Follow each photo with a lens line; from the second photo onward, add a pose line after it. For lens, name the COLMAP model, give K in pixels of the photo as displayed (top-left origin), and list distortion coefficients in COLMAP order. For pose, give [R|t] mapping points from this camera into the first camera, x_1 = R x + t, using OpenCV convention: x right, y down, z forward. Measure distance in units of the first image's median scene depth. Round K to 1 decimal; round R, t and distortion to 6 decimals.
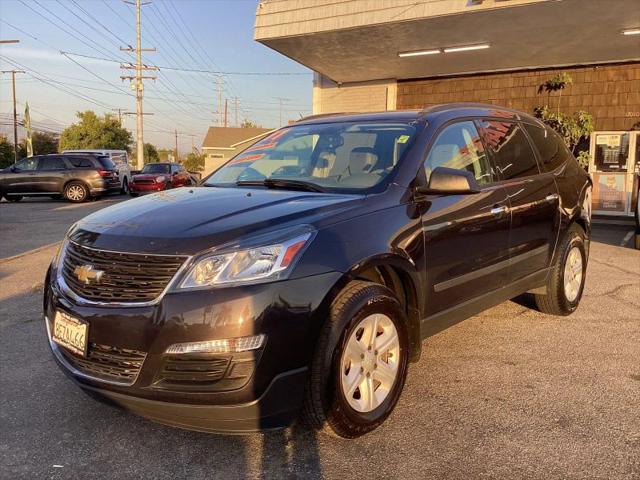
lens RADIAL K [[563.7, 0, 320.0], [0, 563.7, 240.0], [0, 0, 1]] dist [0.096181, -0.148903]
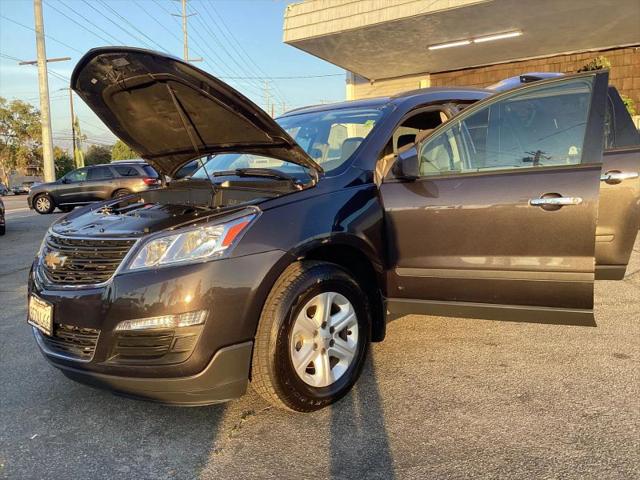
lens RADIAL K [[563.7, 0, 320.0], [0, 563.7, 240.0], [0, 0, 1]] dist [0.096181, -0.148903]
pose [[0.995434, -0.031553, -0.090087, 0.175252], [0.031337, 0.999502, -0.003814, 0.038808], [0.090162, 0.000974, 0.995927, -0.024899]]
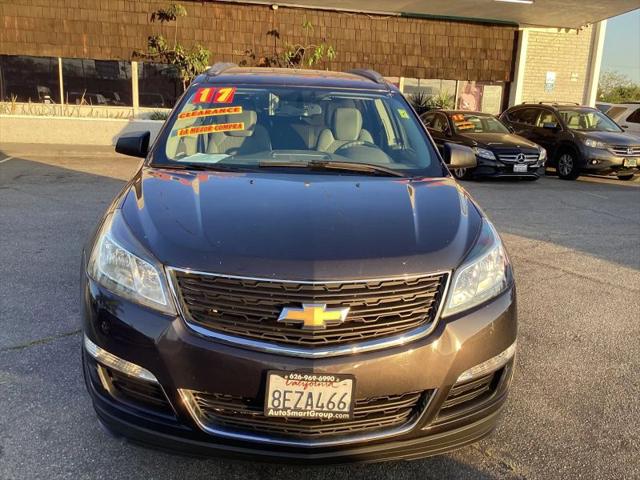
lens RADIAL K [[564.1, 0, 317.6], [0, 564.1, 237.1], [0, 0, 1]] dist [0.078988, -0.120579]
pose [[0.724511, -0.142725, 0.674324, -0.843881], [0.054098, 0.987083, 0.150799, -0.149185], [-0.687137, -0.072776, 0.722874, 0.429549]]
